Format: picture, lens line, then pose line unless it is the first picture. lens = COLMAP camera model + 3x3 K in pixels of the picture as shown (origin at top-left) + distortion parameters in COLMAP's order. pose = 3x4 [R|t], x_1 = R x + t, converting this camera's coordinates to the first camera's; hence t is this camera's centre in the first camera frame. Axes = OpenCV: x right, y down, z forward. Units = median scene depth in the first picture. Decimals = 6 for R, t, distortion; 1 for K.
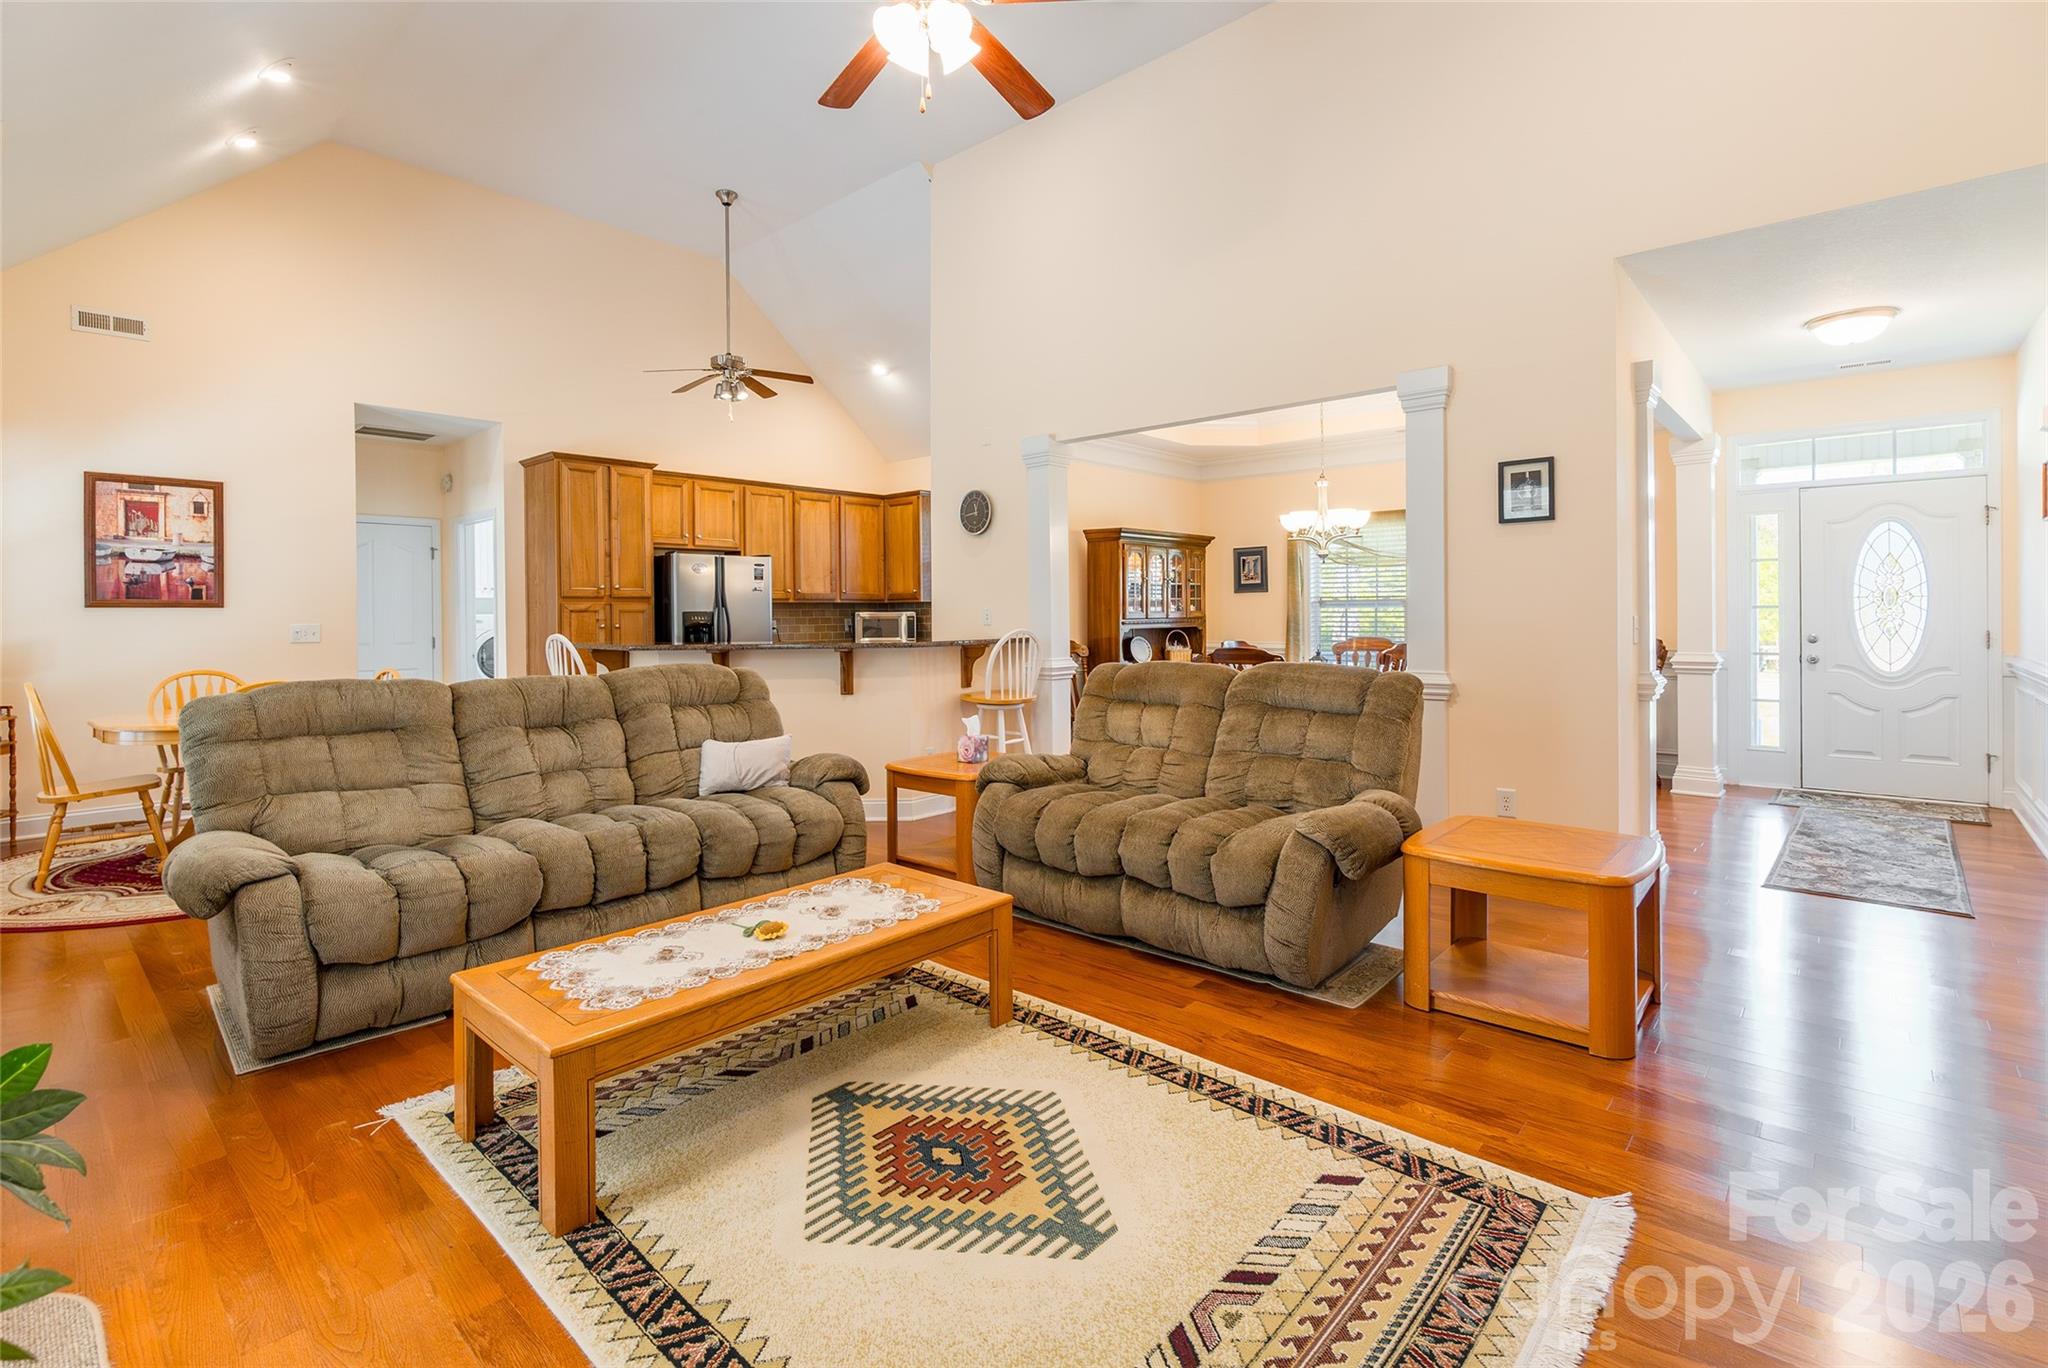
lens RADIAL K [[917.2, 0, 972.4], [0, 917.2, 618.0], [0, 0, 1]] dist [-0.010175, 0.000056]
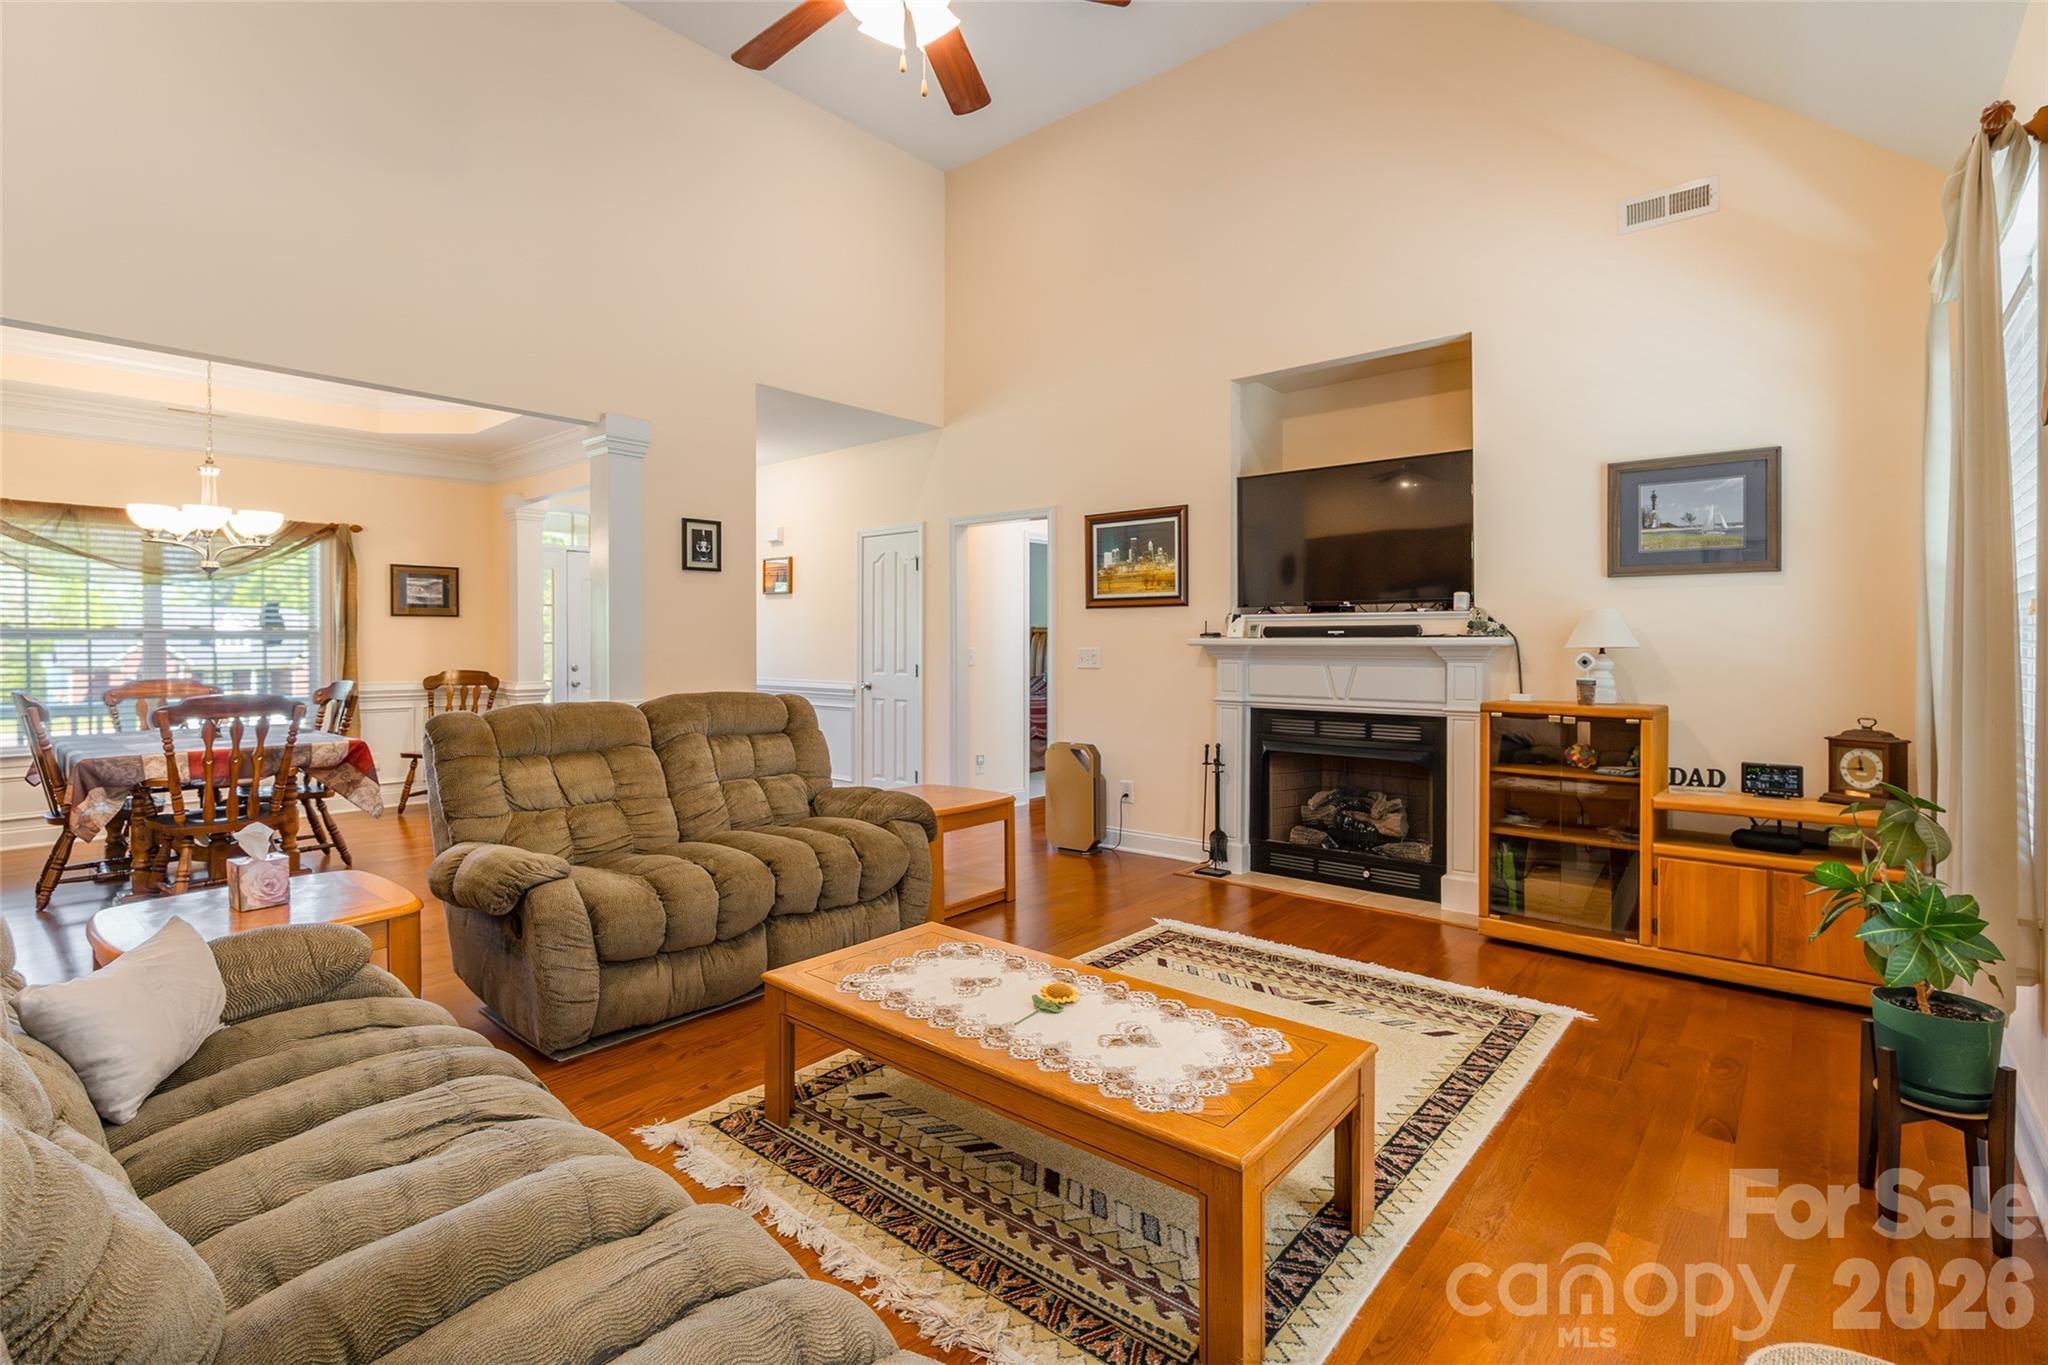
lens RADIAL K [[1003.0, 0, 974.8], [0, 1003.0, 650.5], [0, 0, 1]] dist [-0.012706, -0.000021]
pose [[-0.038045, 0.001480, 0.999275, -1.274315], [0.005913, 0.999982, -0.001256, 0.007116], [-0.999259, 0.005861, -0.038053, 1.191647]]
